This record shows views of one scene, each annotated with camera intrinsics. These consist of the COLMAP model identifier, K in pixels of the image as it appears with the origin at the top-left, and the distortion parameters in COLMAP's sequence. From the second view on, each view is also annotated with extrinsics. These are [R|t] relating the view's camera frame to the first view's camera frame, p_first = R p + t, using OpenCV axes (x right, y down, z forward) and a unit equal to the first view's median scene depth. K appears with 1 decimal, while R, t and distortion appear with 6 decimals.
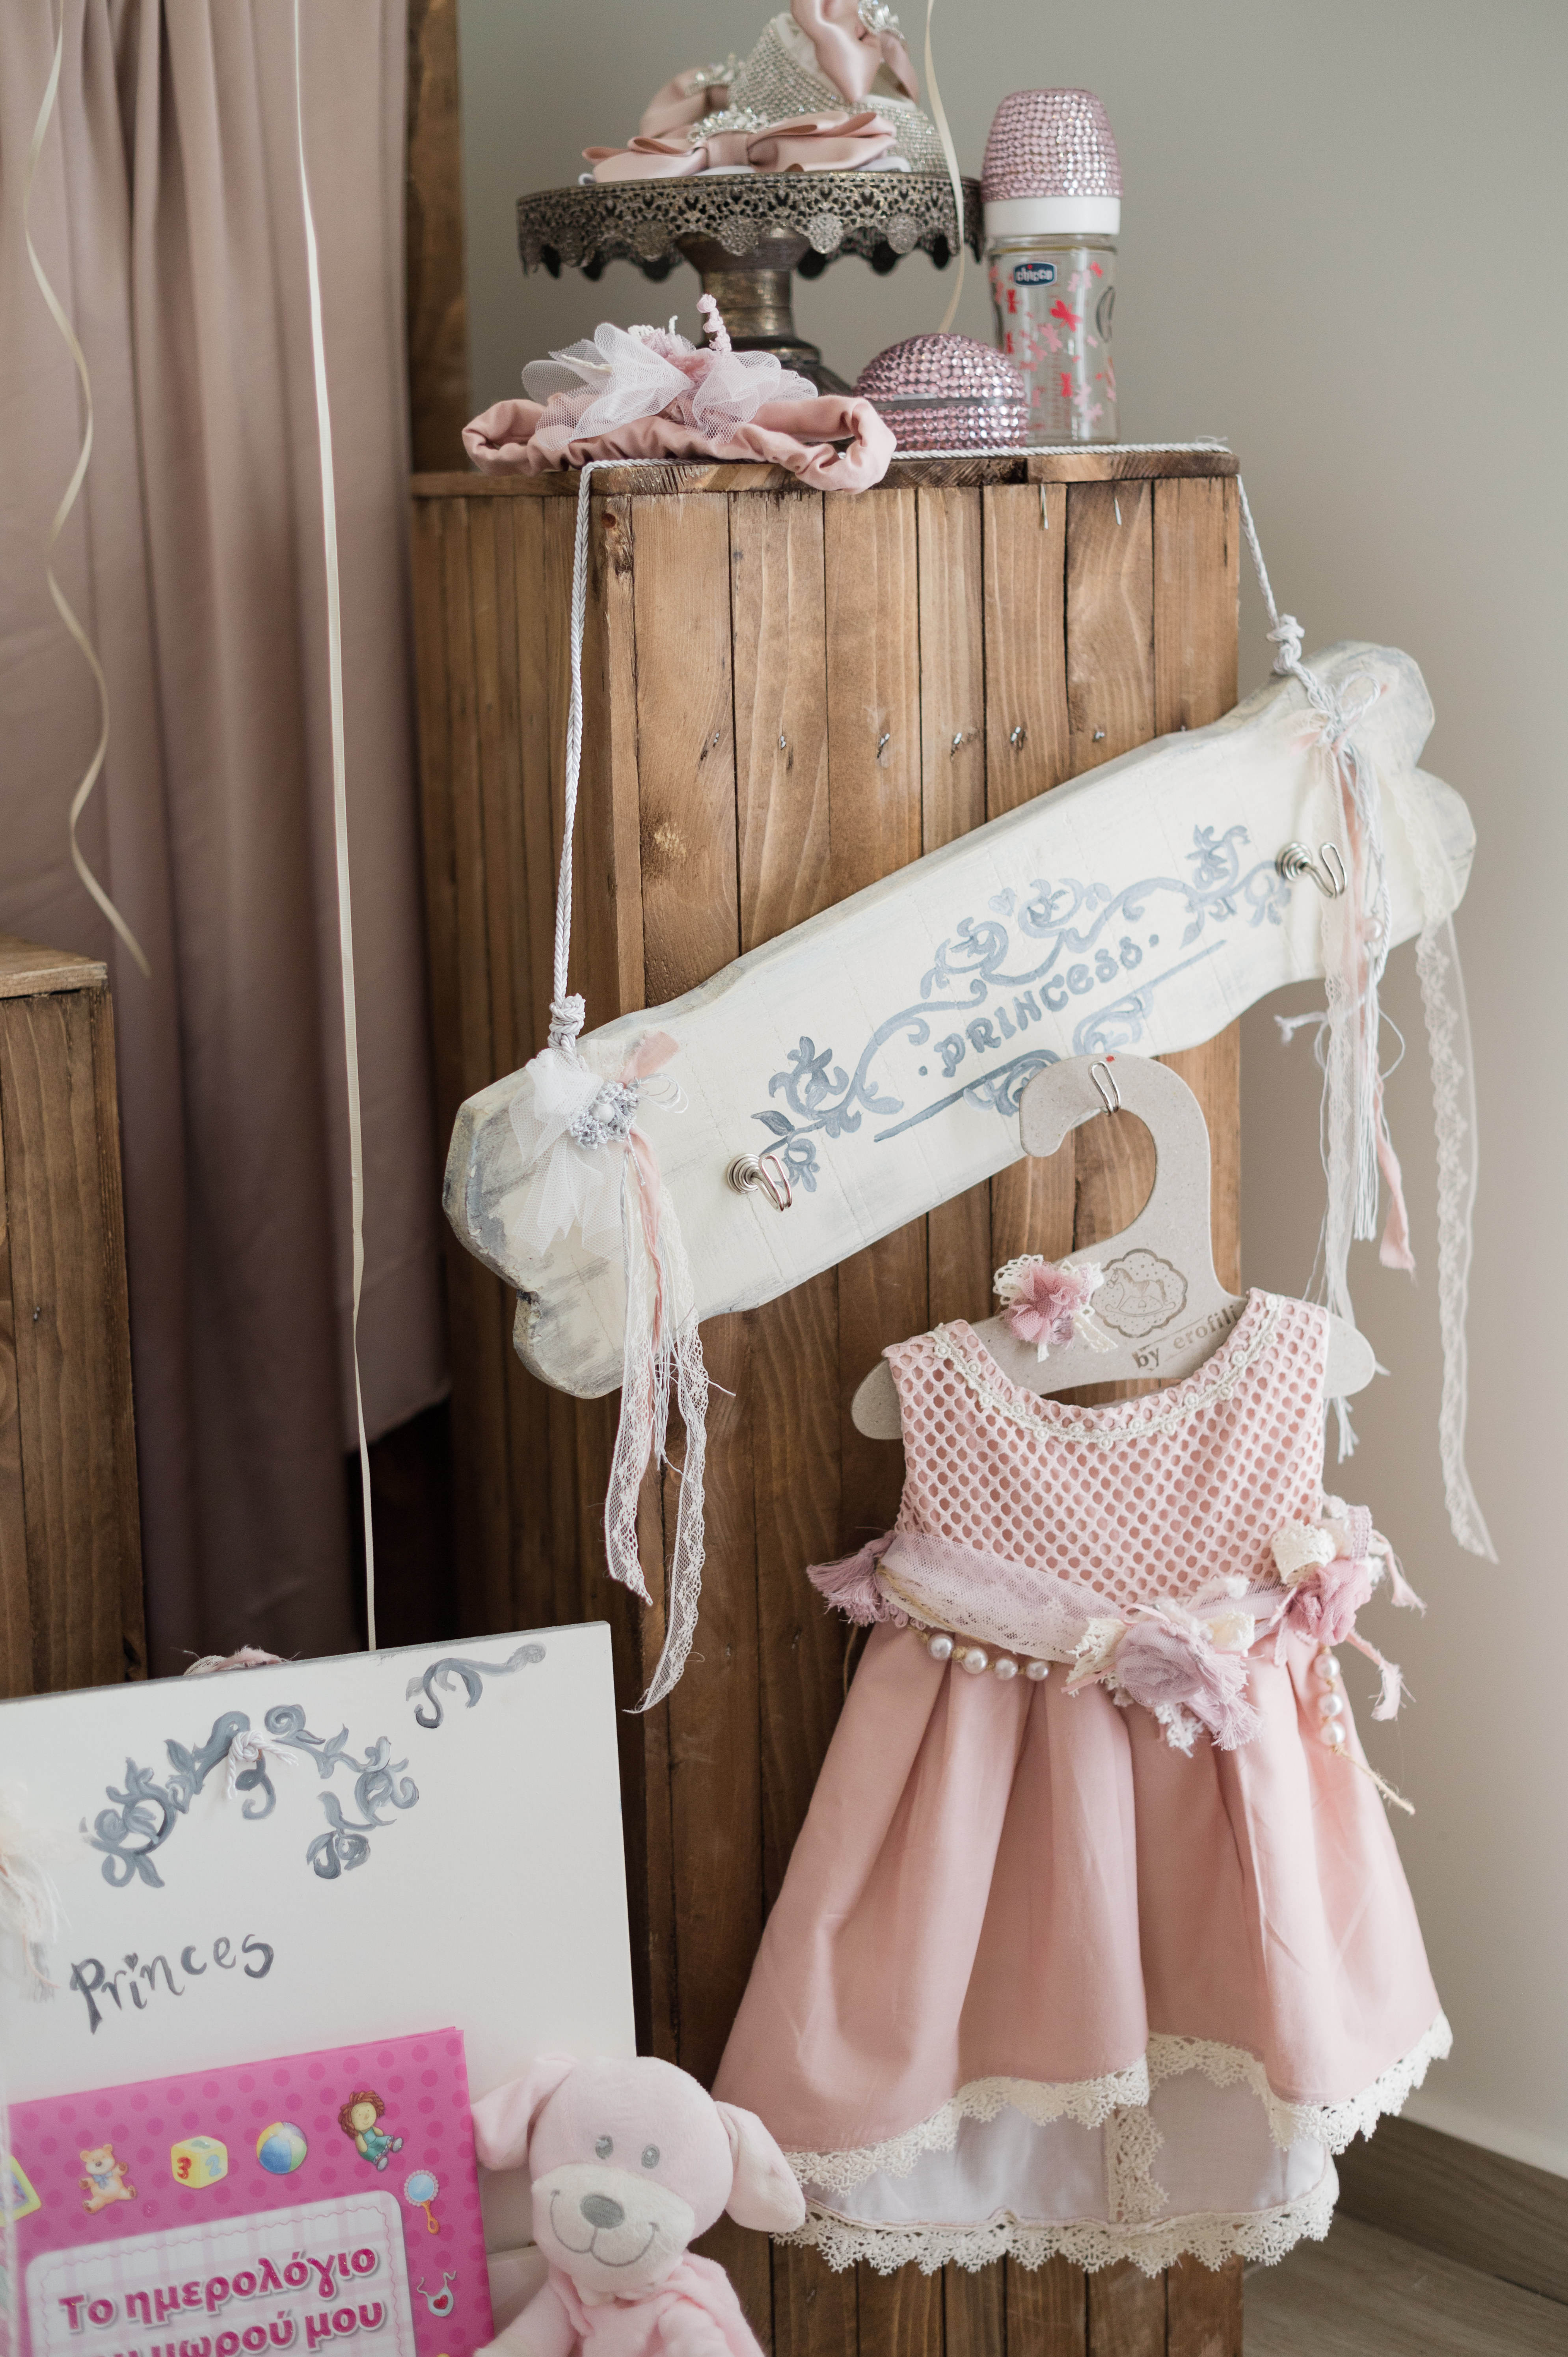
lens RADIAL K [[3474.0, 0, 784.0], [0, 3474.0, 1178.5], [0, 0, 1]] dist [0.000508, 0.034681]
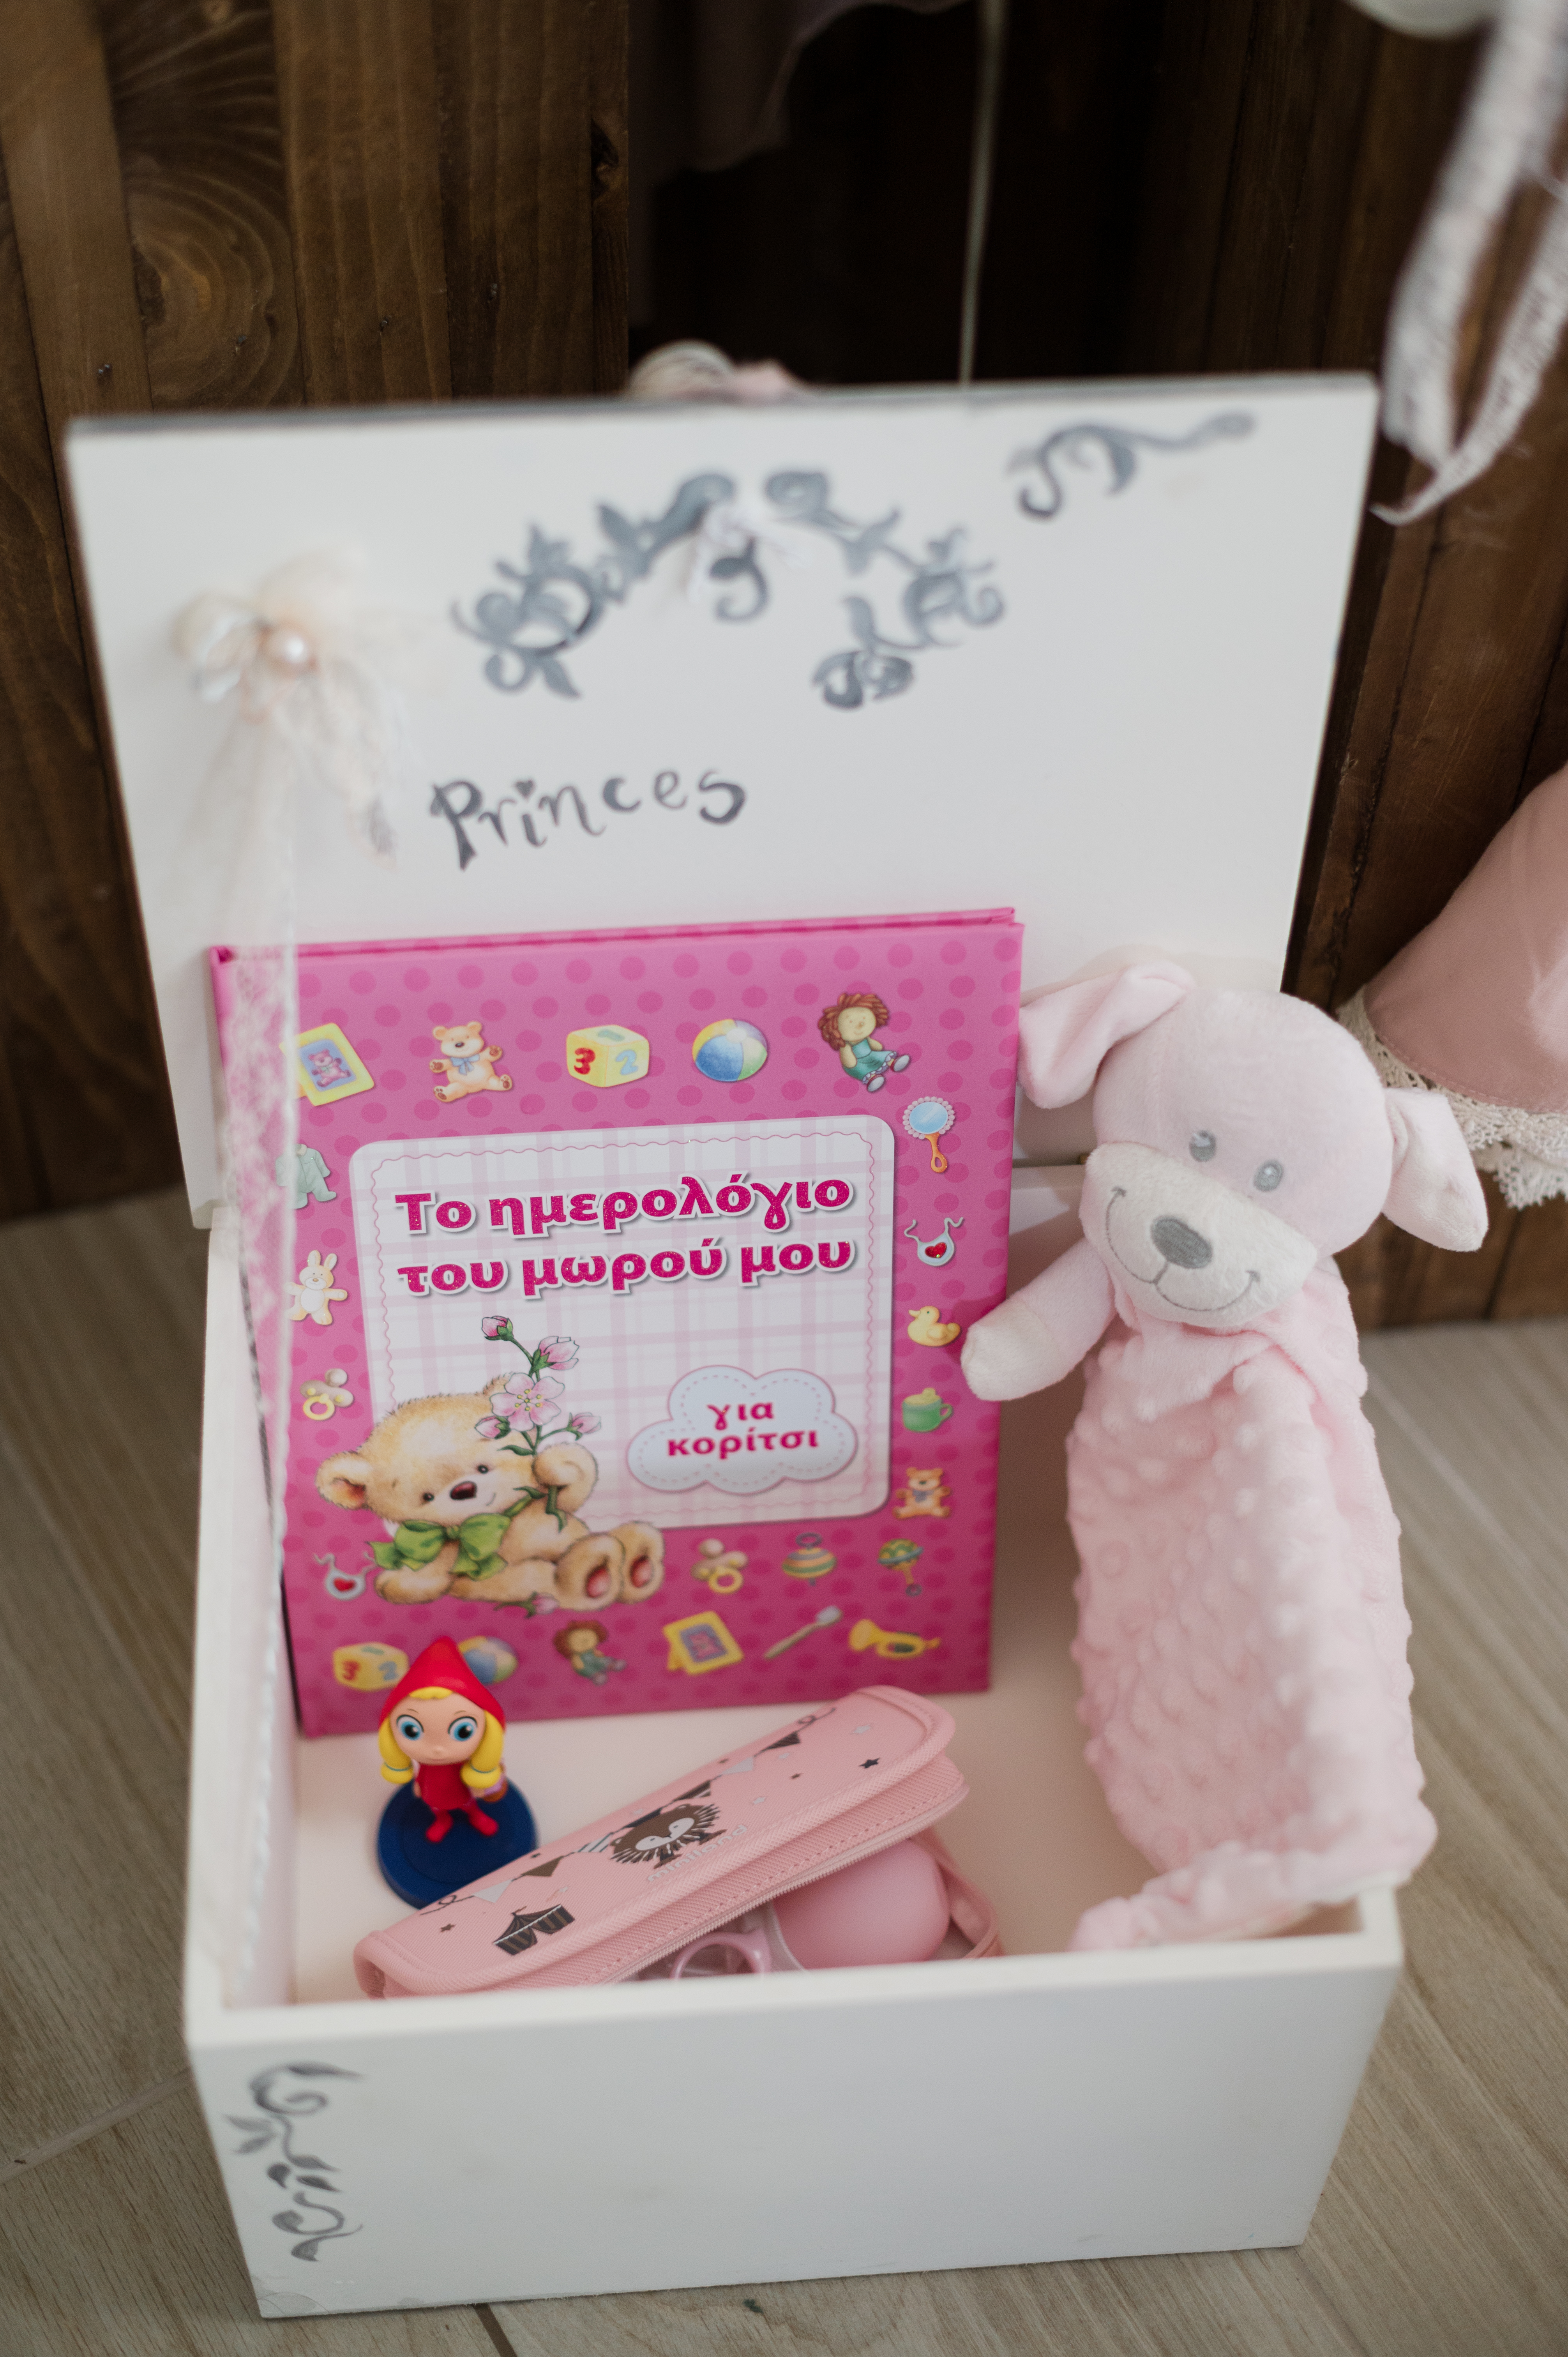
lens RADIAL K [[3474.0, 0, 784.0], [0, 3474.0, 1178.5], [0, 0, 1]] dist [0.000508, 0.034681]
pose [[0.968227, 0.222371, -0.114400, -0.050223], [-0.096351, 0.753877, 0.649913, -0.134134], [0.230765, -0.618241, 0.751349, 0.464781]]
